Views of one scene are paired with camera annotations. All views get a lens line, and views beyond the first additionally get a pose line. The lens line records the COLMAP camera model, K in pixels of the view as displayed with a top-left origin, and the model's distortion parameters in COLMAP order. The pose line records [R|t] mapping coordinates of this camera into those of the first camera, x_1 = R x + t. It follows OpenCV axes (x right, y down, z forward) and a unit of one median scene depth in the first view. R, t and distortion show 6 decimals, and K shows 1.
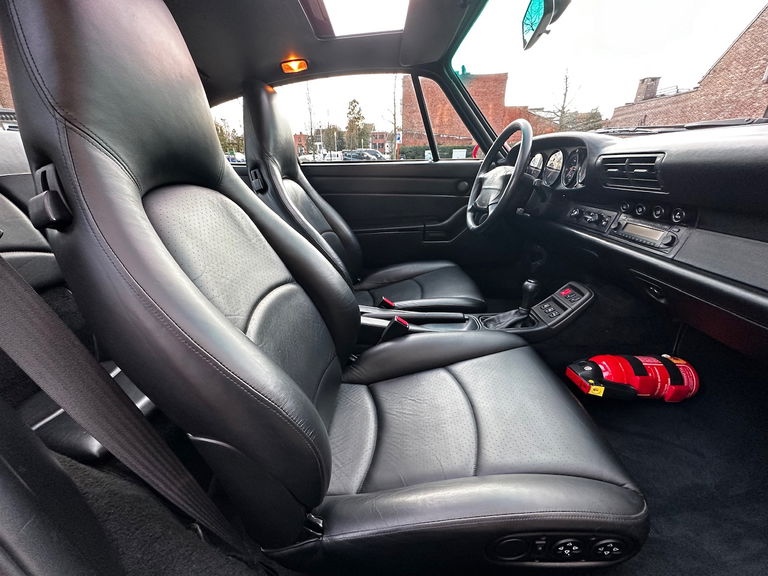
lens RADIAL K [[308.1, 0, 383.3], [0, 308.1, 286.5], [0, 0, 1]] dist [-0.000777, 0.000038]
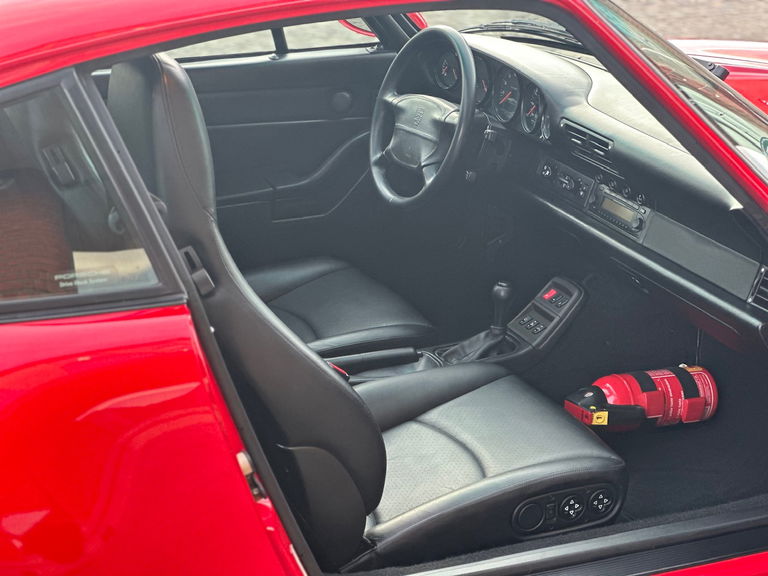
lens RADIAL K [[1651.0, 0, 384.2], [0, 1651.0, 288.7], [0, 0, 1]] dist [0.136075, 0.000000]
pose [[0.908343, -0.118977, 0.400946, -1.232635], [0.131037, 0.991374, -0.002684, -0.033106], [-0.397168, 0.054977, 0.916098, -2.259123]]
